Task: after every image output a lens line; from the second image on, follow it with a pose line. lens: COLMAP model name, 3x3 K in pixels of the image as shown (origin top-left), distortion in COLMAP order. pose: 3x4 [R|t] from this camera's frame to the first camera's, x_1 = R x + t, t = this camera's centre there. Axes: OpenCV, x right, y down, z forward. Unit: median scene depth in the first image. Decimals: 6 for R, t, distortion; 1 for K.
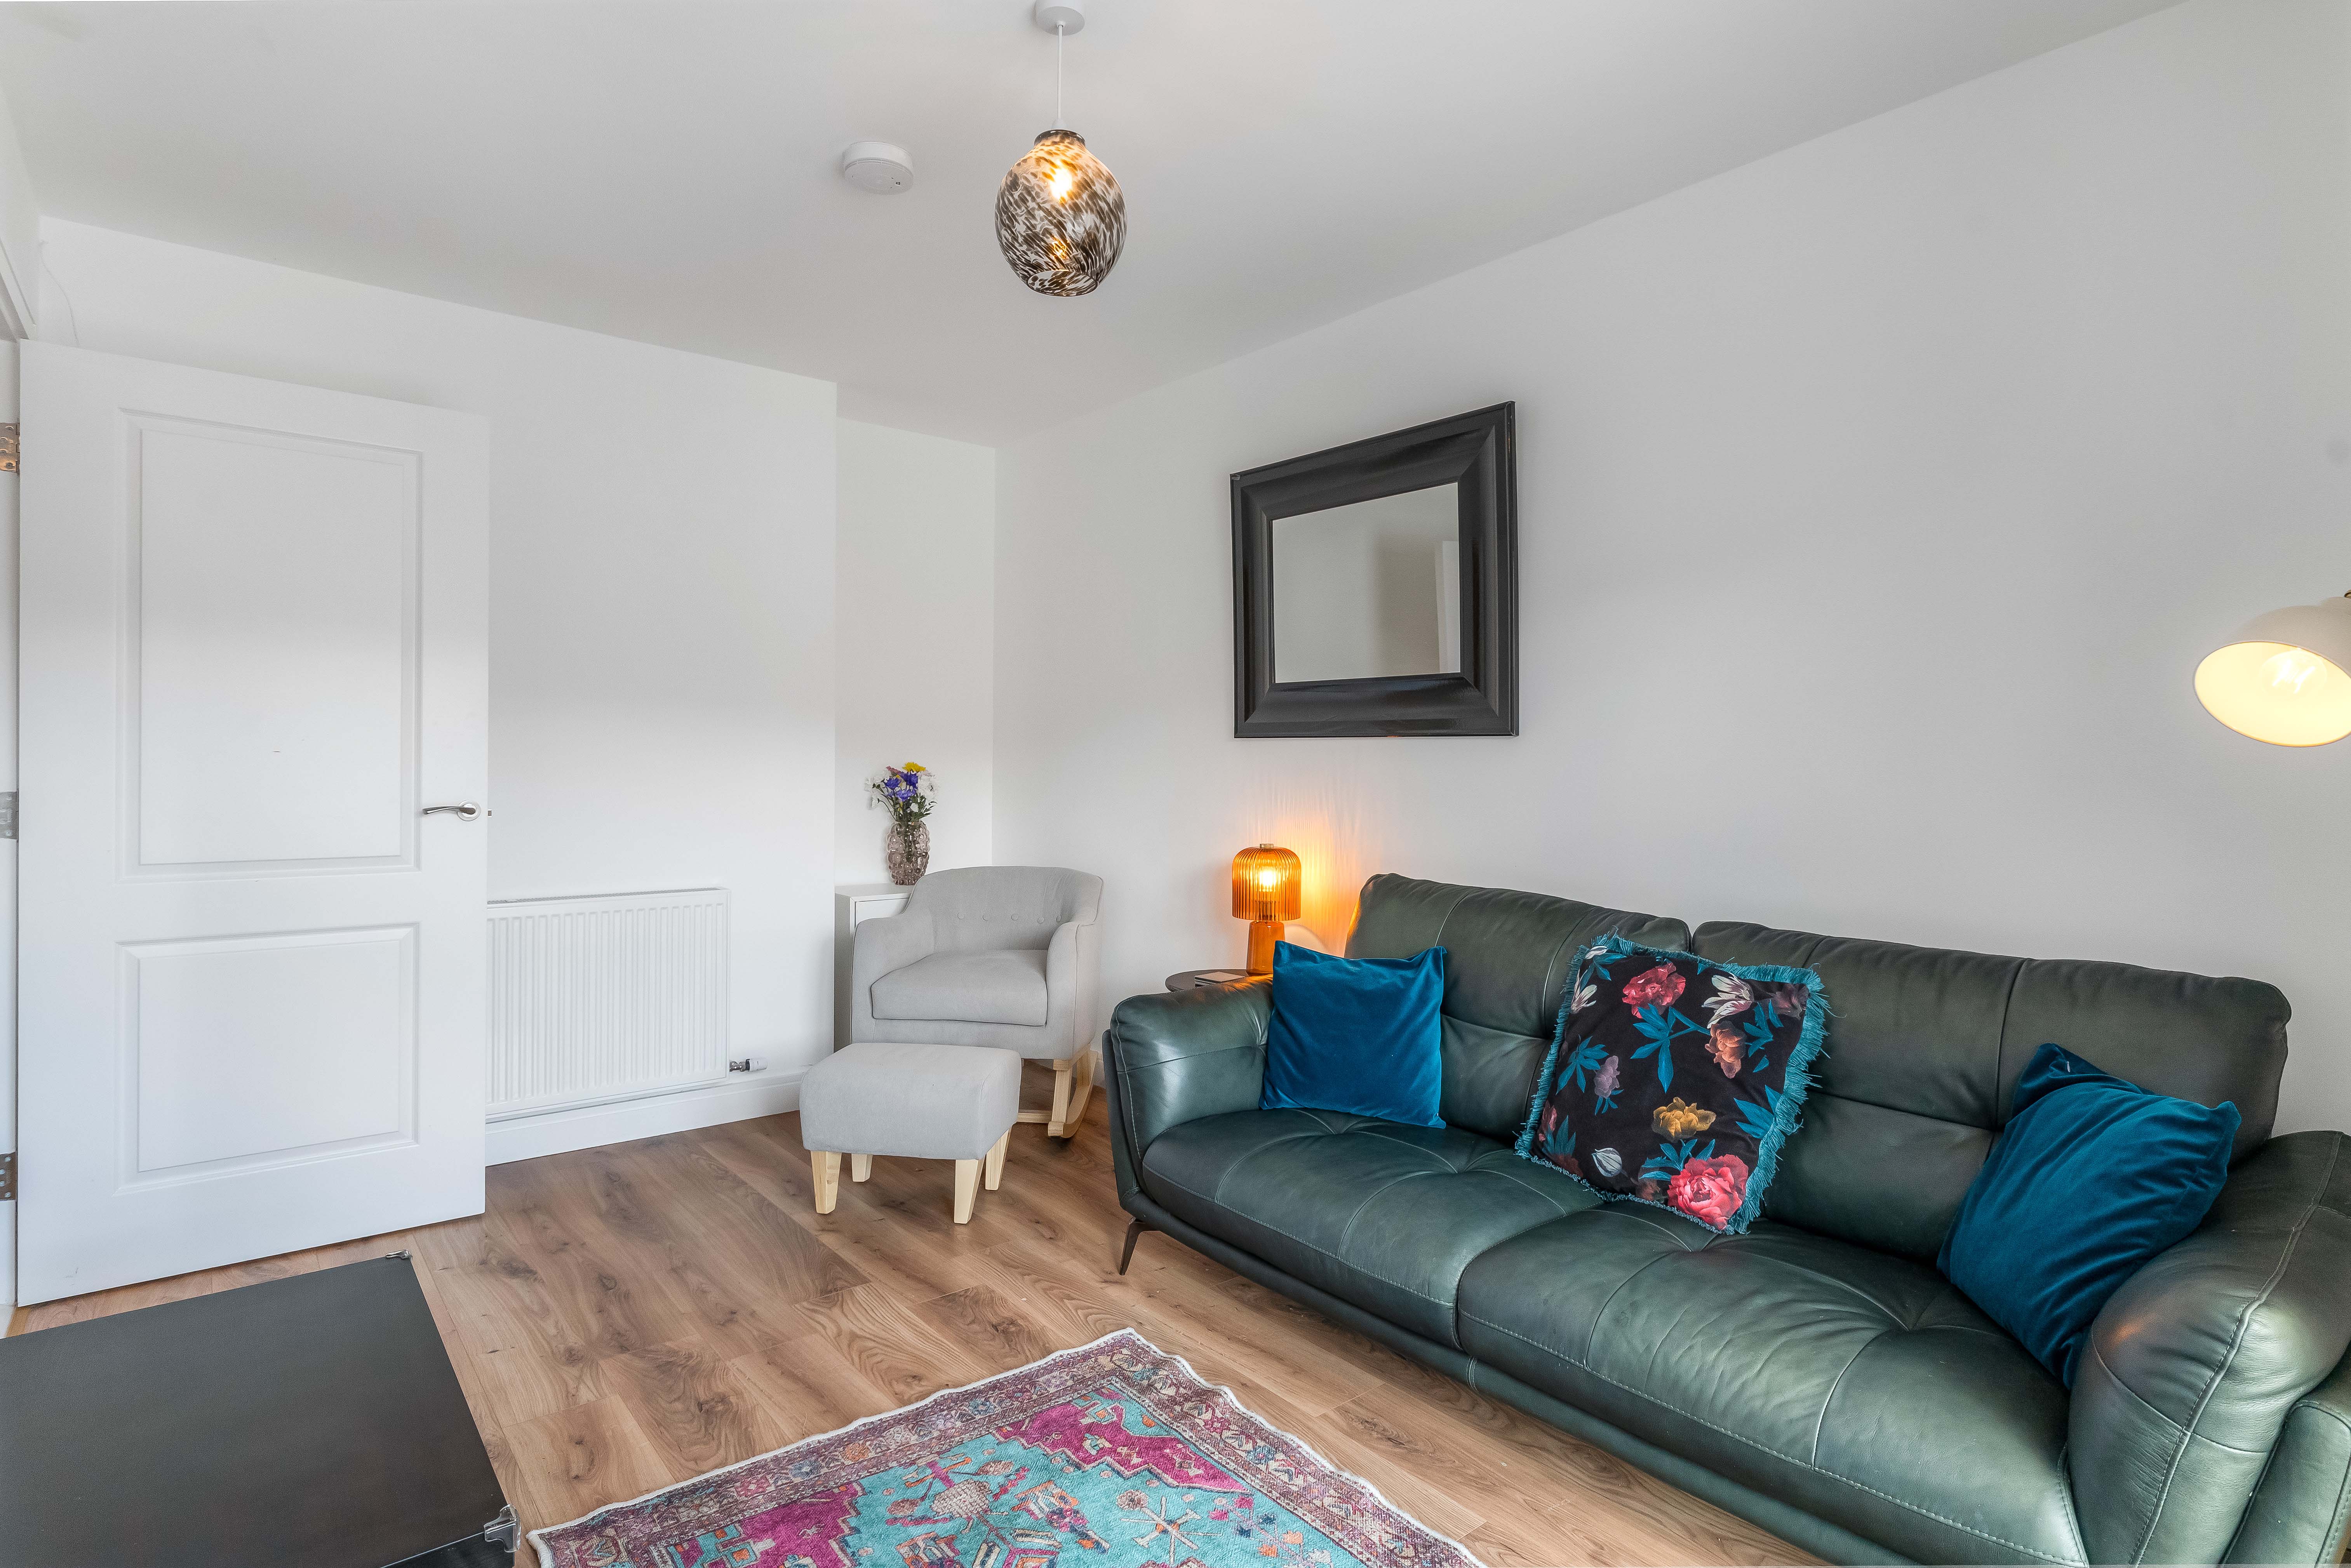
lens RADIAL K [[1217.4, 0, 1170.6], [0, 1217.4, 775.3], [0, 0, 1]] dist [0.002121, 0.002720]
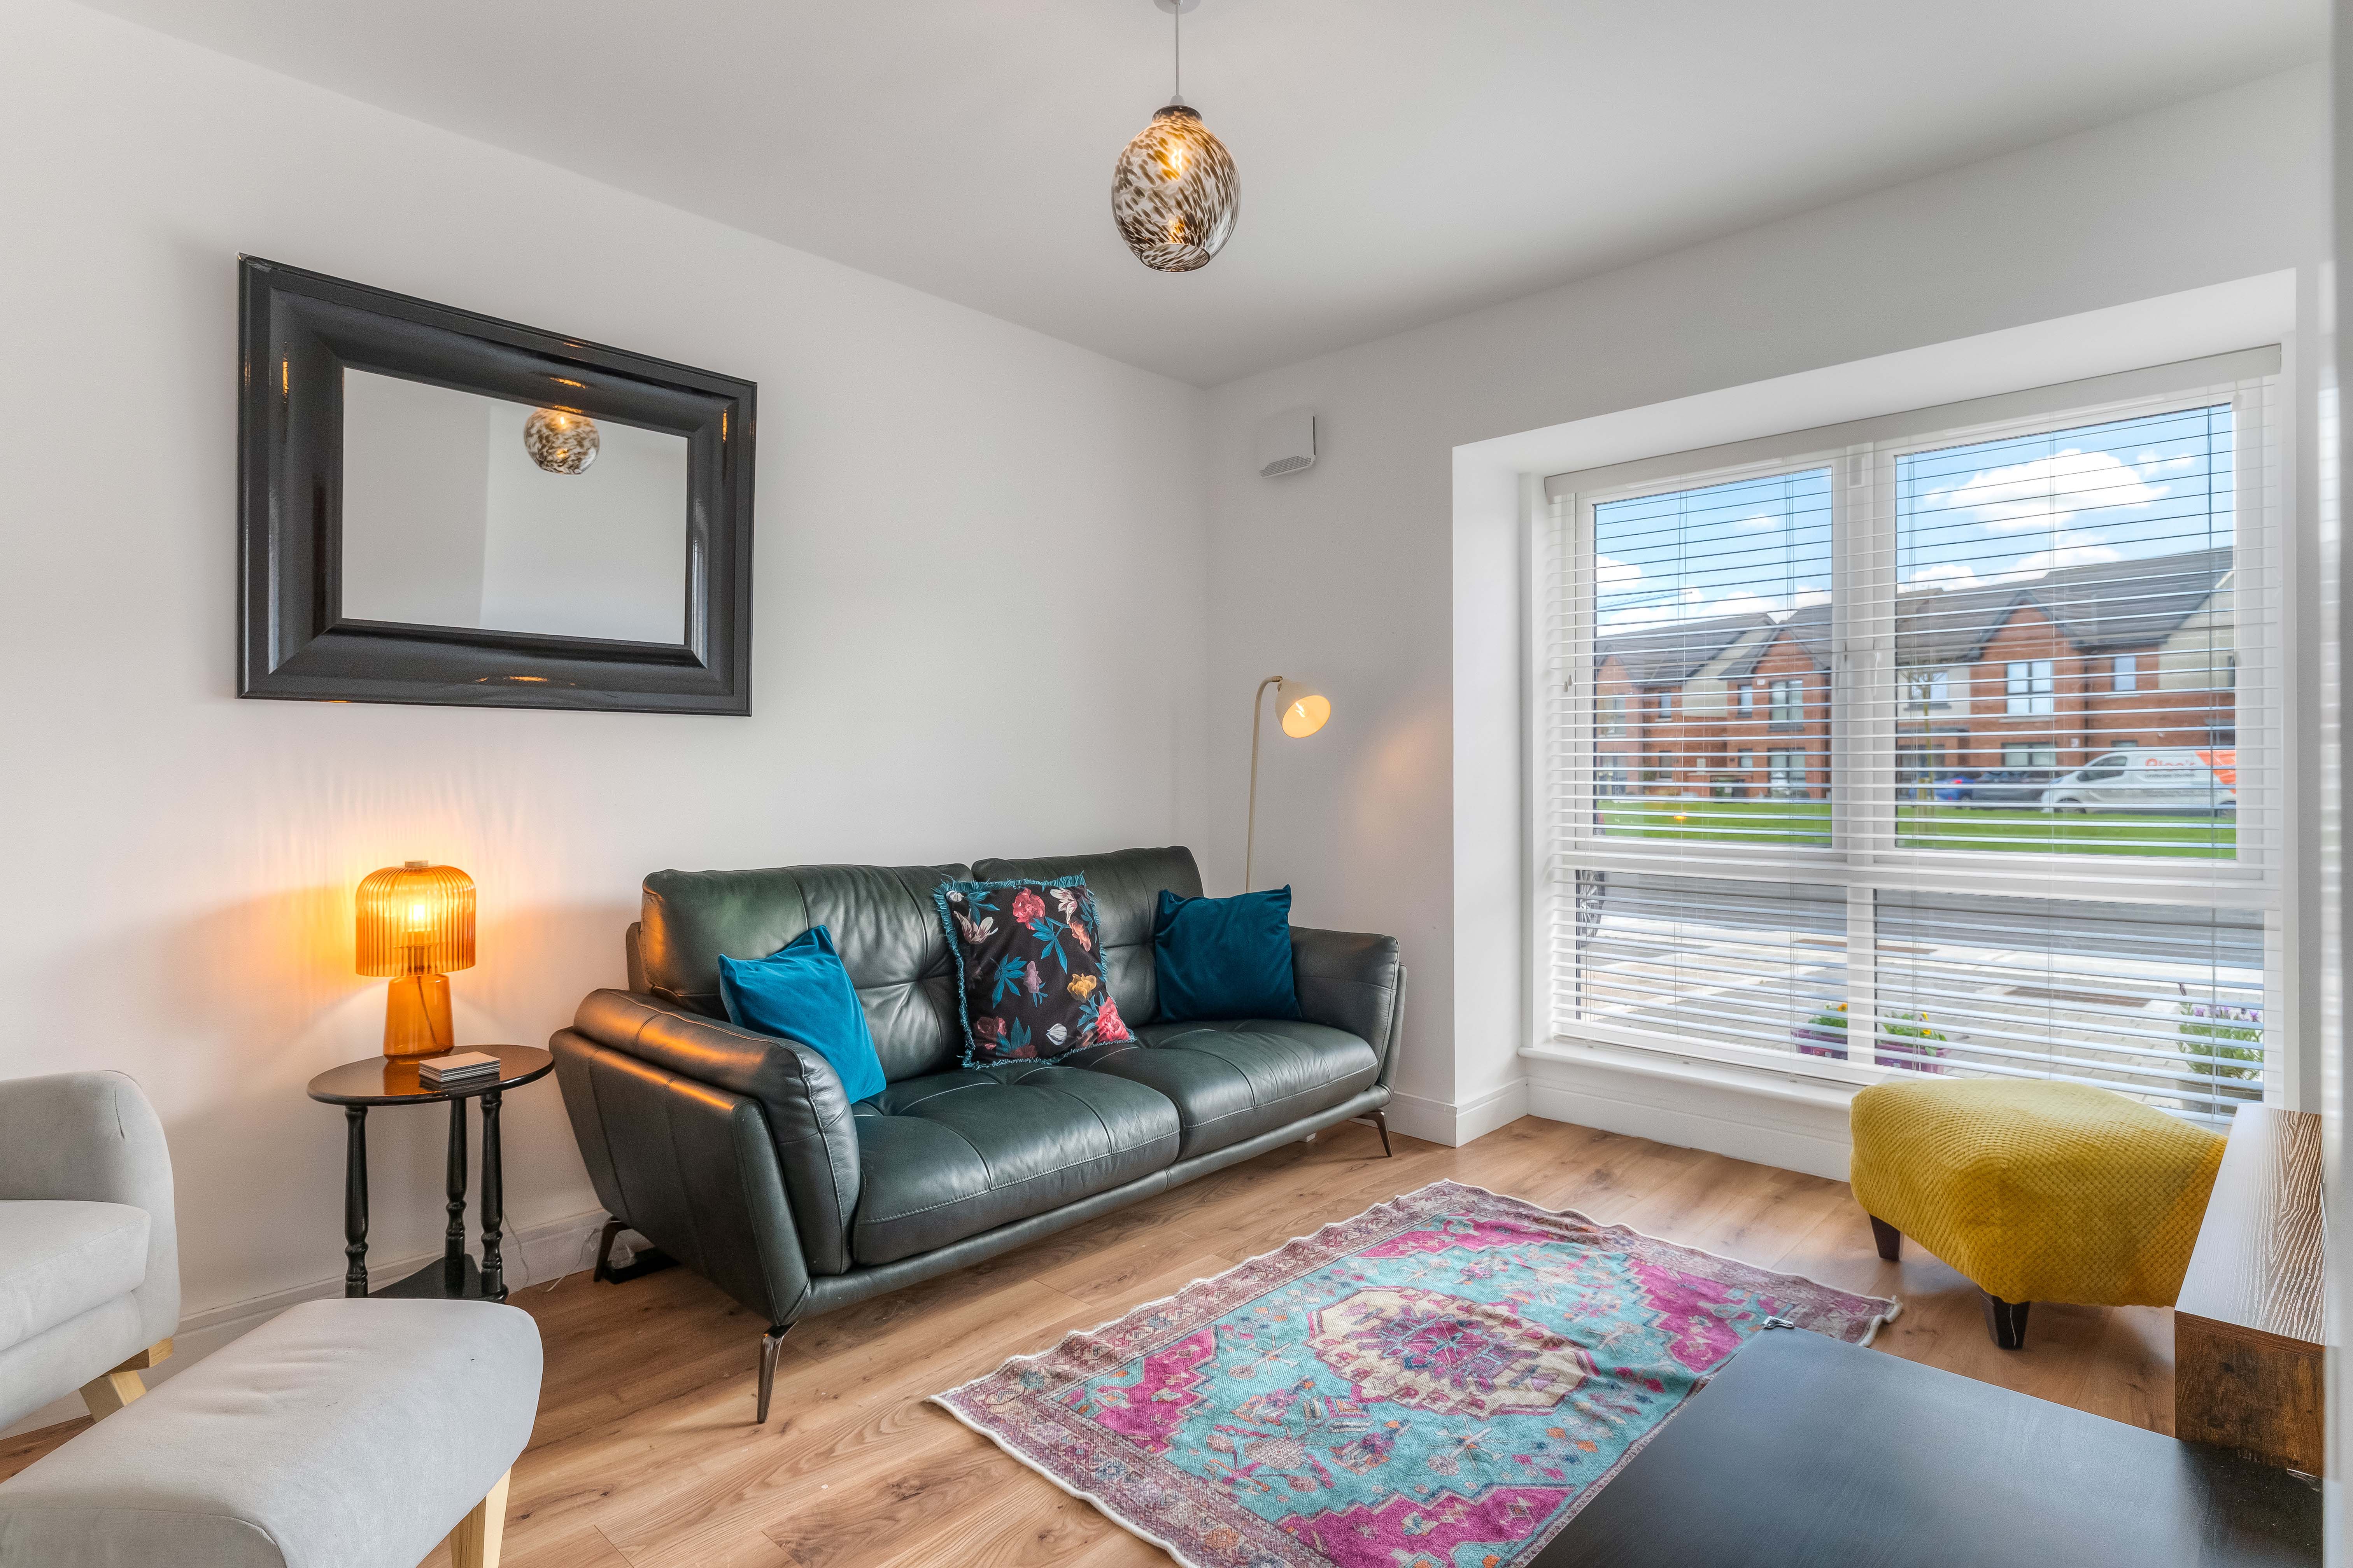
lens RADIAL K [[1218.4, 0, 1176.5], [0, 1218.4, 766.0], [0, 0, 1]] dist [0.002121, 0.002720]
pose [[-0.143146, -0.010977, 0.989641, -0.966668], [0.009848, 0.999873, 0.012514, -0.000588], [-0.989653, 0.011537, -0.143020, 1.009299]]
